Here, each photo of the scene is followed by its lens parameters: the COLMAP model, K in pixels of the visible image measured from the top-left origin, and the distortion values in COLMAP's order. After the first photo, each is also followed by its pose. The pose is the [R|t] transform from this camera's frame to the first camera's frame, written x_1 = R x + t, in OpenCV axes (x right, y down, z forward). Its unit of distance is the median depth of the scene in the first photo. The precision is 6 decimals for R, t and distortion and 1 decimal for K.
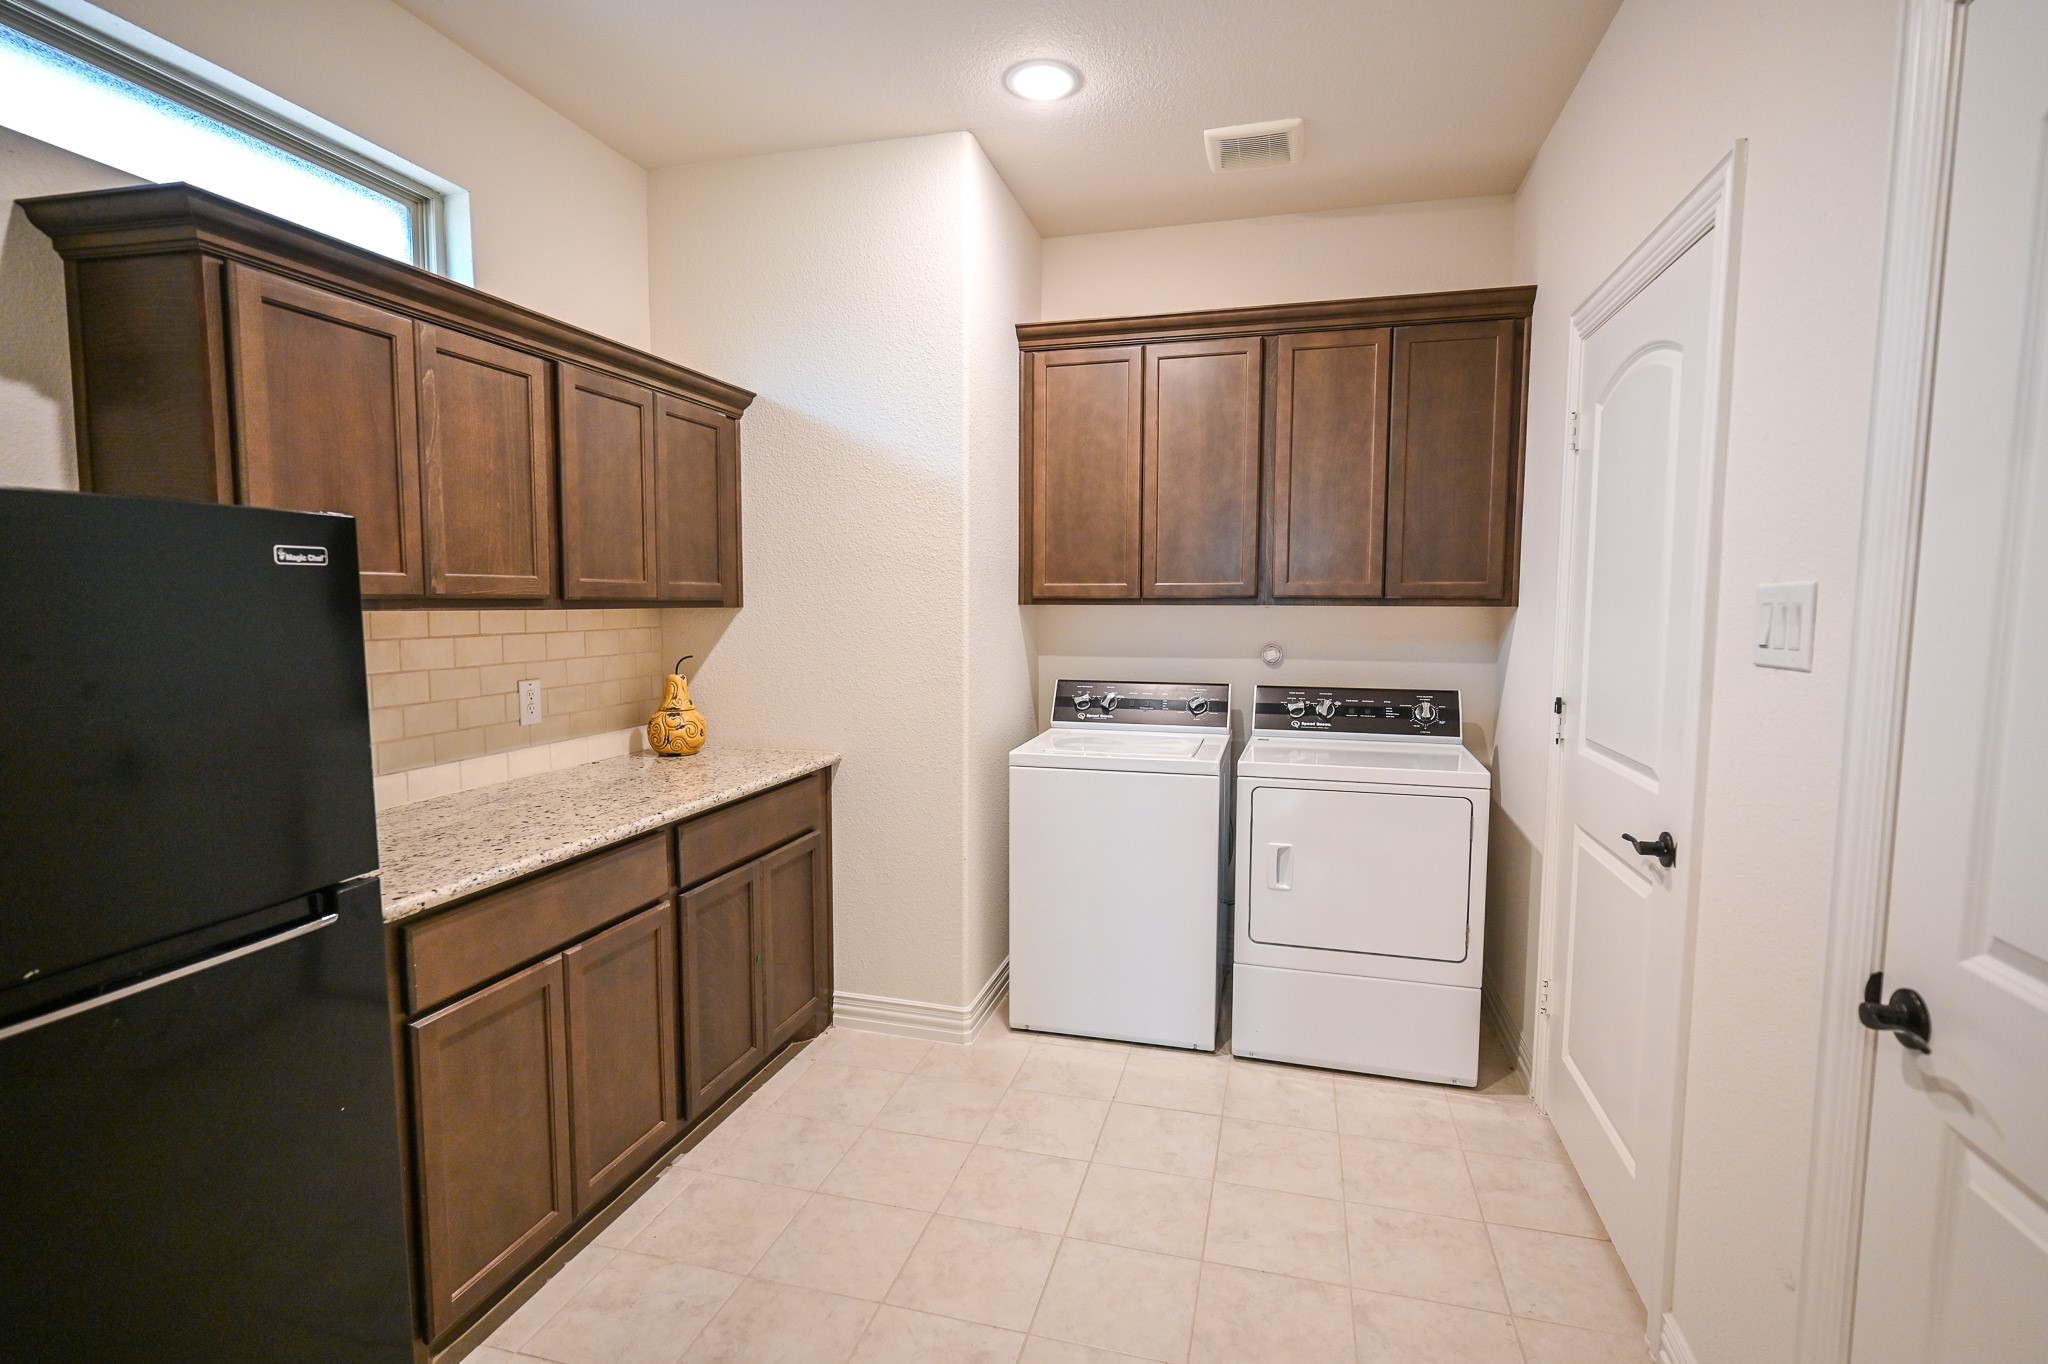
lens RADIAL K [[999.1, 0, 1007.8], [0, 999.1, 688.8], [0, 0, 1]] dist [-0.001710, 0.002044]
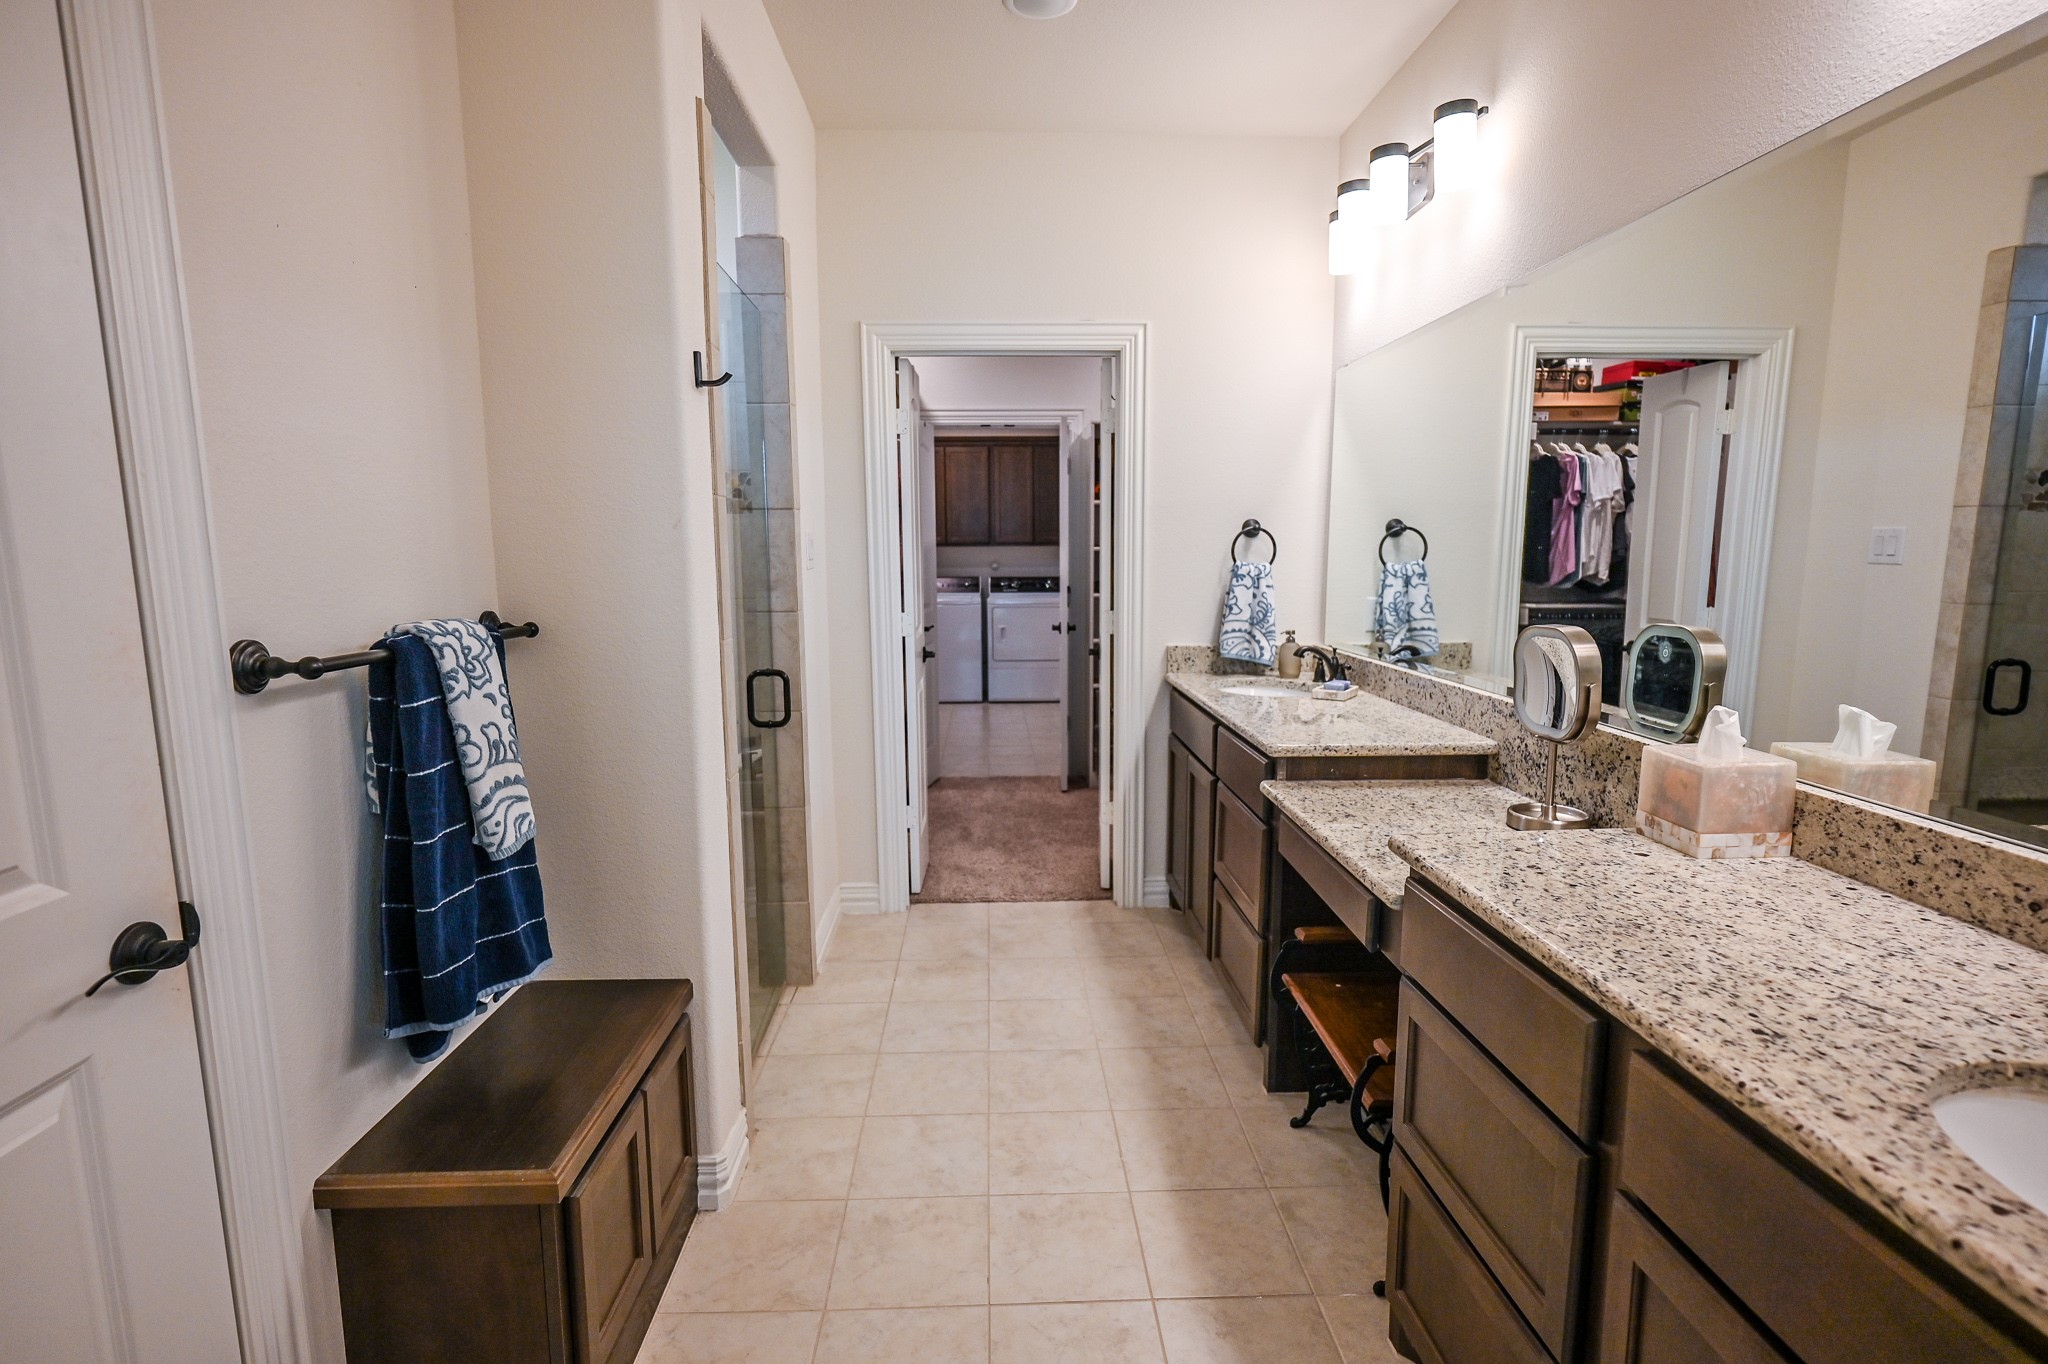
lens RADIAL K [[999.1, 0, 1023.3], [0, 999.1, 686.6], [0, 0, 1]] dist [-0.001710, 0.002044]
pose [[0.949865, -0.050379, 0.308573, -0.980959], [0.032718, 0.997531, 0.062146, 0.246541], [-0.310942, -0.048935, 0.949168, -3.057952]]
